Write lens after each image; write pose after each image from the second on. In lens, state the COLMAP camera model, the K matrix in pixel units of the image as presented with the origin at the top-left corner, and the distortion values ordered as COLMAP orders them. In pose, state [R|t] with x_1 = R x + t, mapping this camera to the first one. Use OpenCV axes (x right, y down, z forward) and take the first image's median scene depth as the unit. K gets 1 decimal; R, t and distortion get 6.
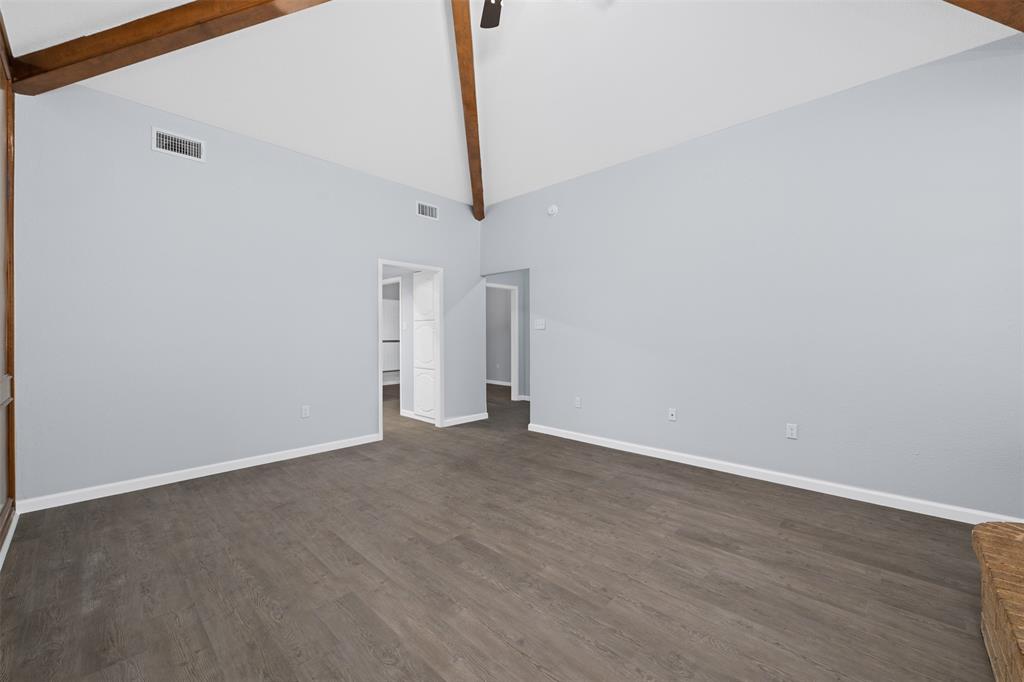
lens RADIAL K [[406.5, 0, 512.1], [0, 406.5, 336.4], [0, 0, 1]] dist [0.003146, 0.000030]
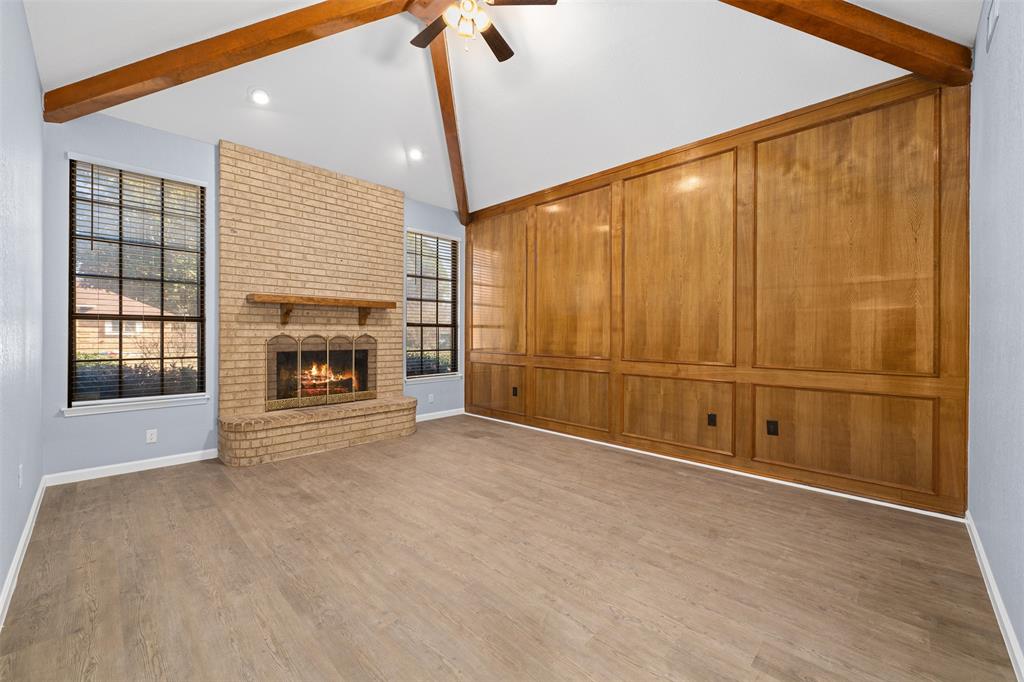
lens RADIAL K [[406.5, 0, 509.8], [0, 406.5, 337.5], [0, 0, 1]] dist [0.003146, 0.000030]
pose [[-0.999881, -0.002812, 0.015155, -0.166003], [-0.002657, 0.999944, 0.010221, -0.006551], [-0.015183, 0.010180, -0.999833, 2.127898]]
